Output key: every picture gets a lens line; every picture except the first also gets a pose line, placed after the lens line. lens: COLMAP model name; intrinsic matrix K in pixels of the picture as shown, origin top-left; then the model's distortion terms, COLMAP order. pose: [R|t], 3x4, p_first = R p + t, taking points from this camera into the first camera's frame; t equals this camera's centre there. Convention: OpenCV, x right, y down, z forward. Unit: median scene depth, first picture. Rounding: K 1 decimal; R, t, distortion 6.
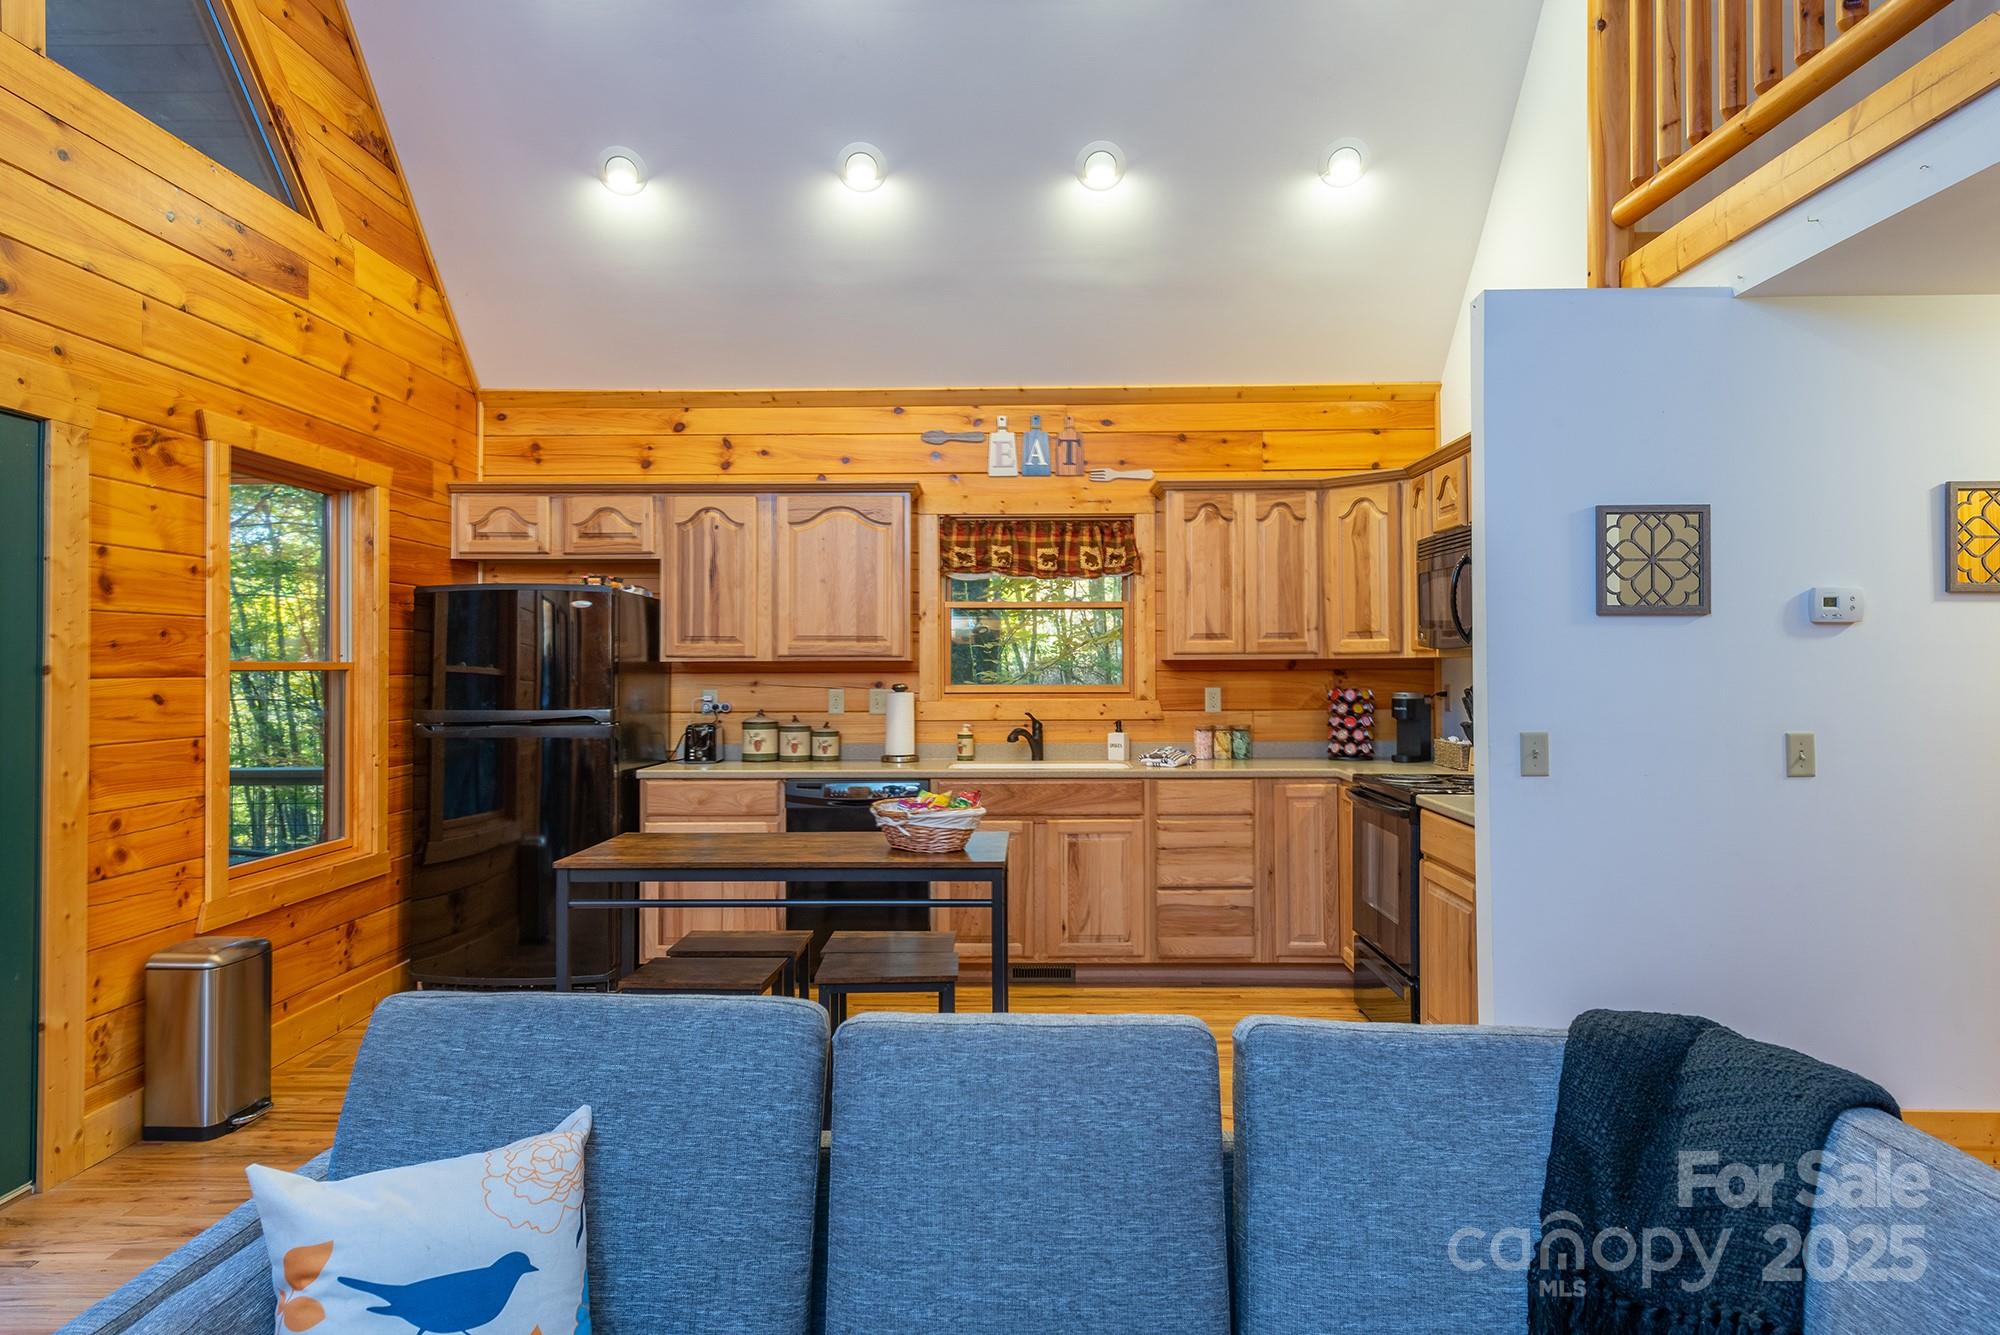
lens RADIAL K [[1305.3, 0, 1001.2], [0, 1305.3, 664.0], [0, 0, 1]] dist [0.024671, -0.013748]
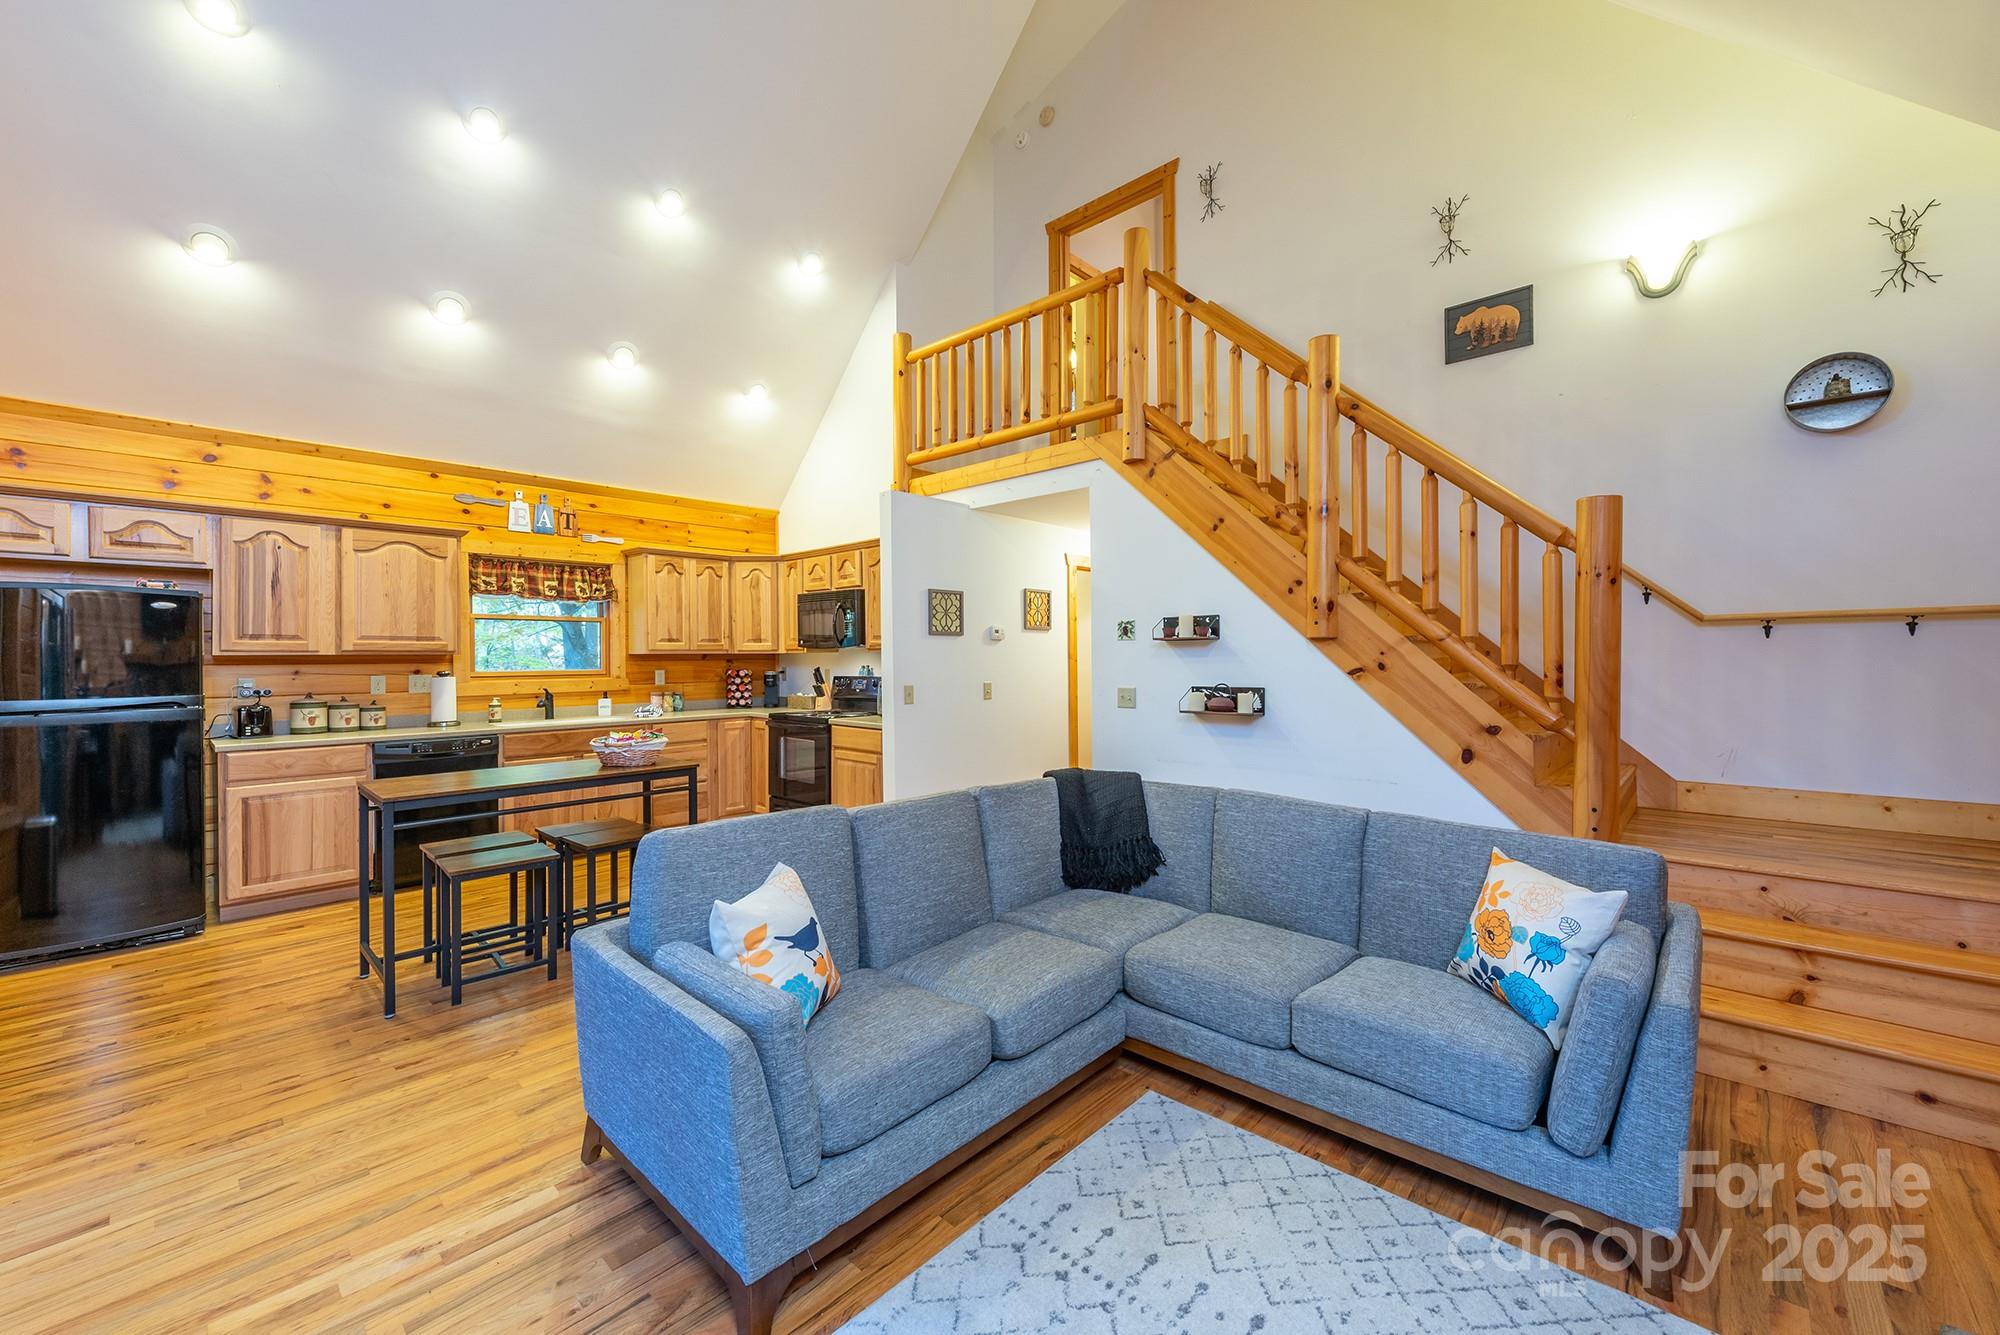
lens RADIAL K [[774.7, 0, 999.5], [0, 774.7, 660.5], [0, 0, 1]] dist [0.014218, -0.005064]
pose [[0.670033, -0.005178, 0.742313, -0.310704], [0.001635, 0.999984, 0.005499, 0.000461], [-0.742329, -0.002471, 0.670031, -0.012618]]
